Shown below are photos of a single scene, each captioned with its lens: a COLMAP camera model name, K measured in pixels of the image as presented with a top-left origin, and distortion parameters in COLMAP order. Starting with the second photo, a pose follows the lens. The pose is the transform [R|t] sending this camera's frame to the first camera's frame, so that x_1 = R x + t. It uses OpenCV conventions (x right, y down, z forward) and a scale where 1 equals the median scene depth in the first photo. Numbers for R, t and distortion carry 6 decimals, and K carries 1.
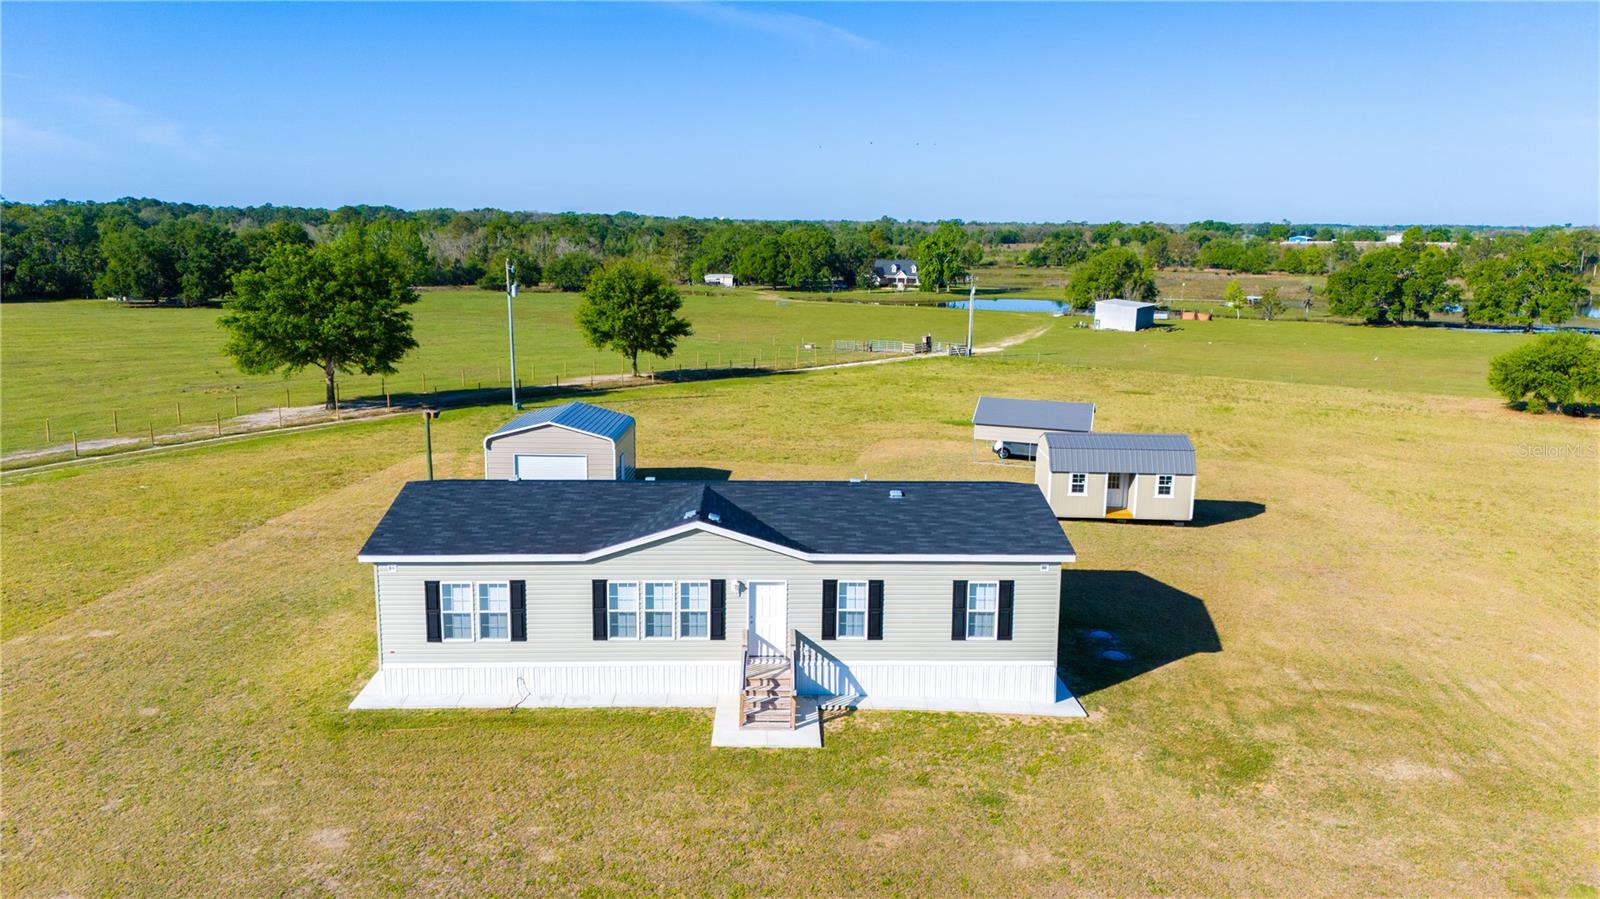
lens RADIAL K [[1165.1, 0, 800.0], [0, 1165.1, 449.5], [0, 0, 1]] dist [0.090397, -0.103428]
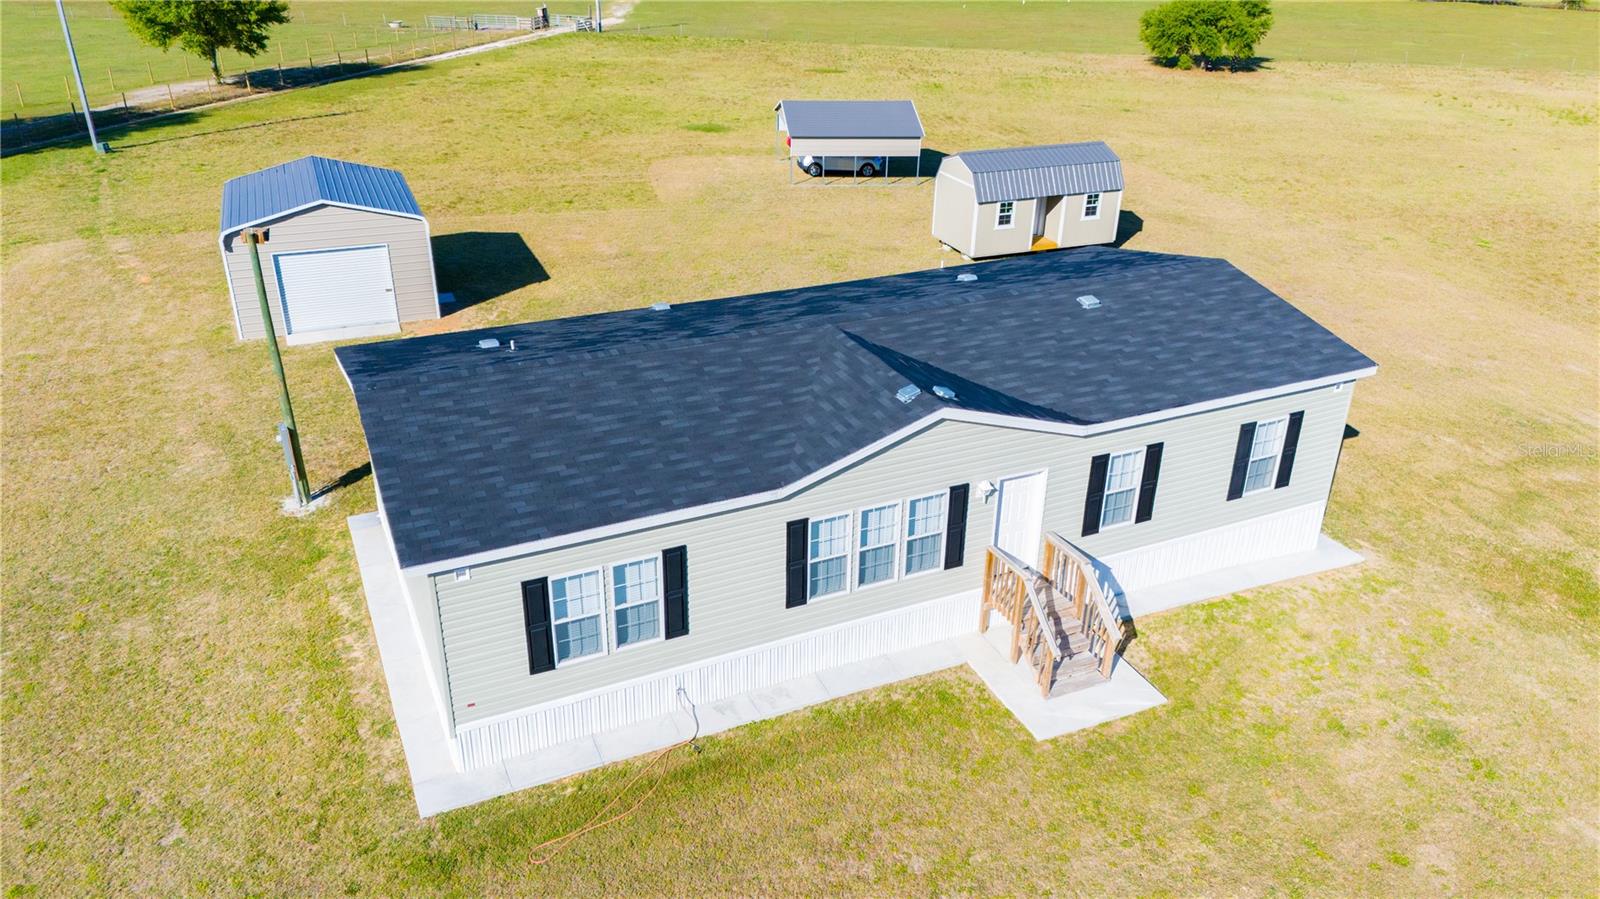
lens RADIAL K [[1165.1, 0, 800.0], [0, 1165.1, 449.5], [0, 0, 1]] dist [0.090397, -0.103428]
pose [[0.921742, -0.171114, 0.348010, -0.201752], [0.071044, 0.956710, 0.282240, -0.052482], [-0.381240, -0.235429, 0.893996, 0.243301]]
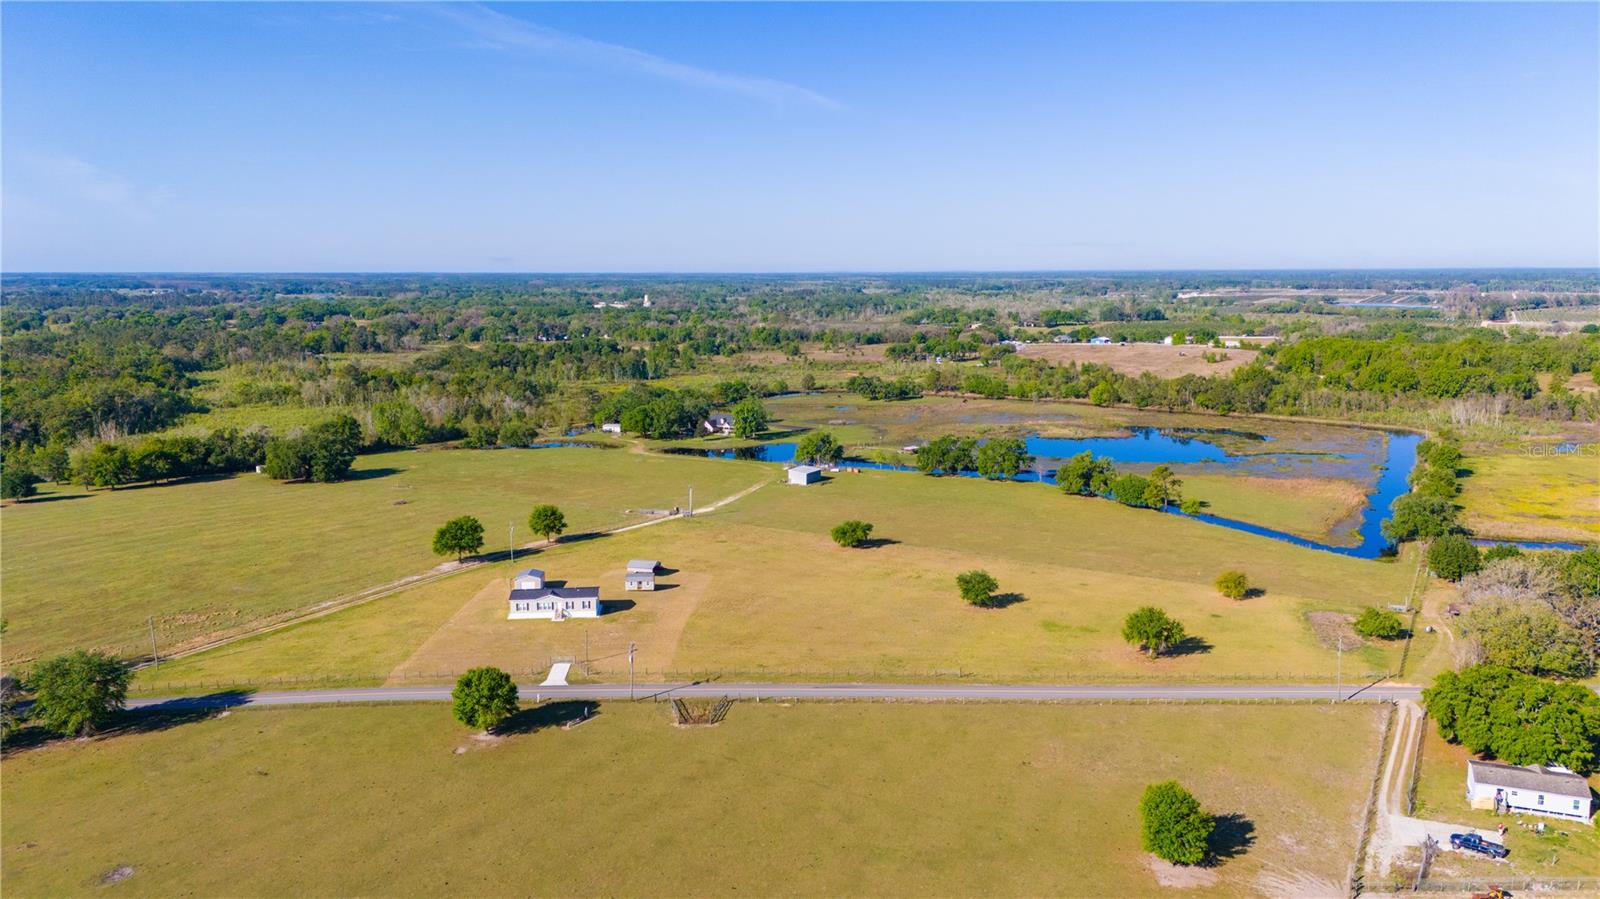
lens RADIAL K [[1166.5, 0, 797.3], [0, 1166.5, 447.1], [0, 0, 1]] dist [0.075080, -0.070991]
pose [[0.998352, -0.023630, 0.052302, 0.655872], [0.026039, 0.998608, -0.045869, -0.292085], [-0.051146, 0.047155, 0.997577, -3.884090]]
